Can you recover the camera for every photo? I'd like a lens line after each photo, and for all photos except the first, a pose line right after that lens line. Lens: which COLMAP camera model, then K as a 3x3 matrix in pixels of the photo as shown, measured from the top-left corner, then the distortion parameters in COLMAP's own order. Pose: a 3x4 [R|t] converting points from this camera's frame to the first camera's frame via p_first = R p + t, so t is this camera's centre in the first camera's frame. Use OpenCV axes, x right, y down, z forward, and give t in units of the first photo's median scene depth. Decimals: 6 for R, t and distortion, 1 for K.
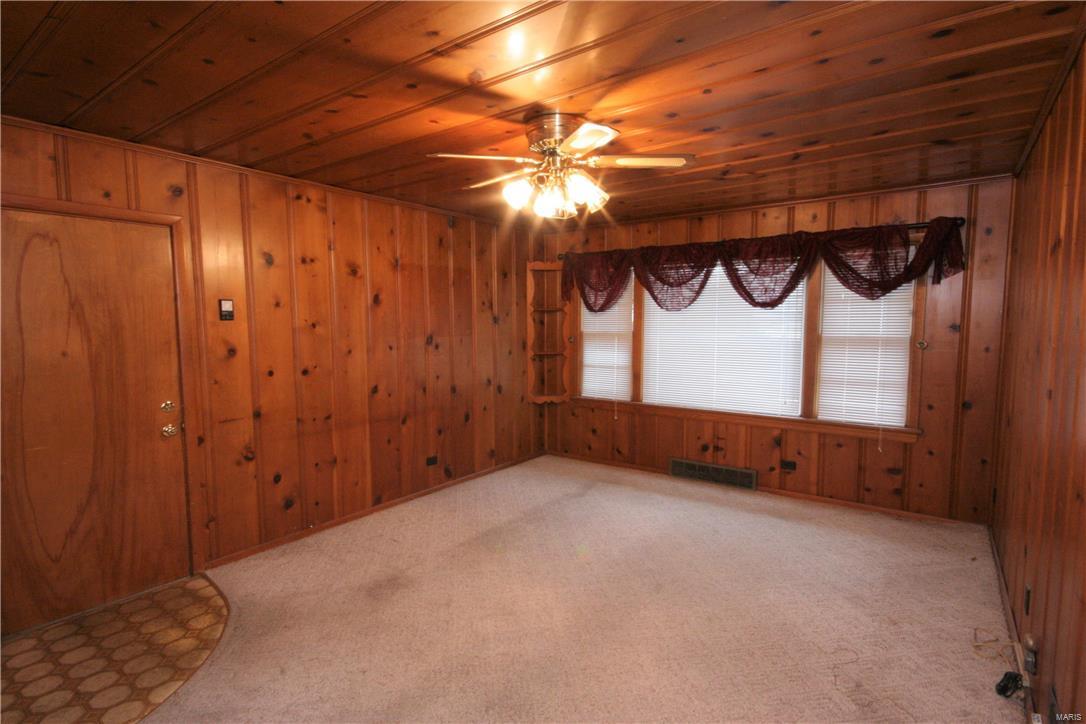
lens RADIAL K [[529.8, 0, 543.4], [0, 529.8, 365.9], [0, 0, 1]] dist [0.000645, 0.000308]
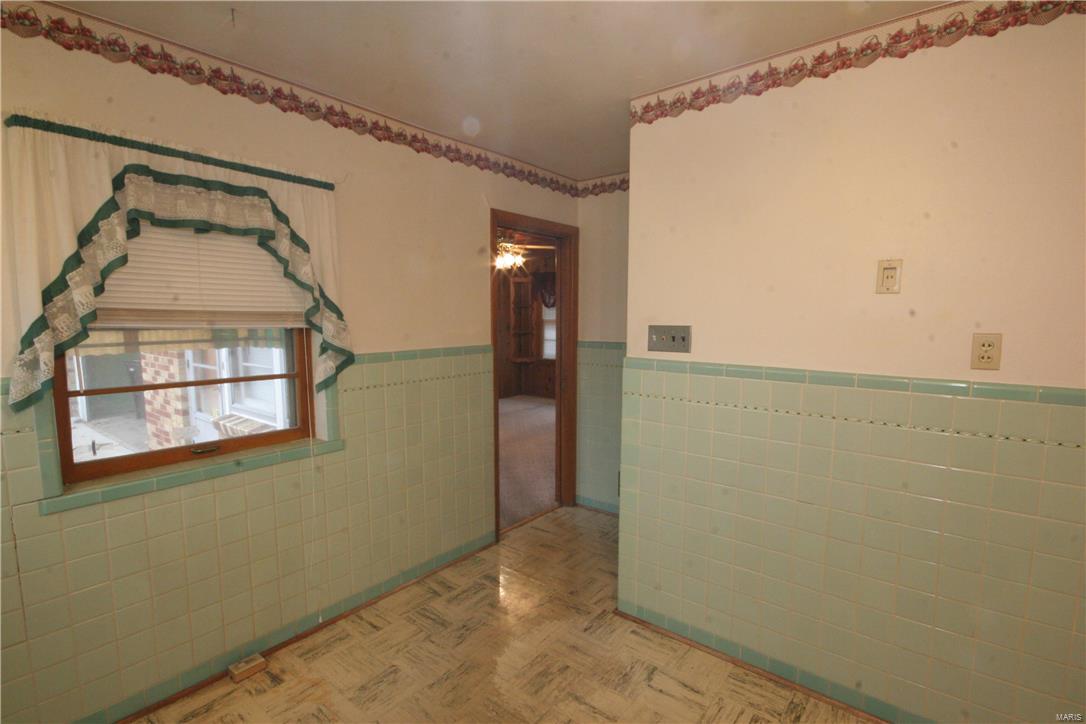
lens RADIAL K [[501.8, 0, 545.9], [0, 501.8, 370.1], [0, 0, 1]] dist [-0.004243, -0.001253]
pose [[0.999140, 0.011734, -0.039766, 0.144831], [-0.010649, 0.999569, 0.027365, 0.051065], [0.040070, -0.026918, 0.998834, -0.576485]]
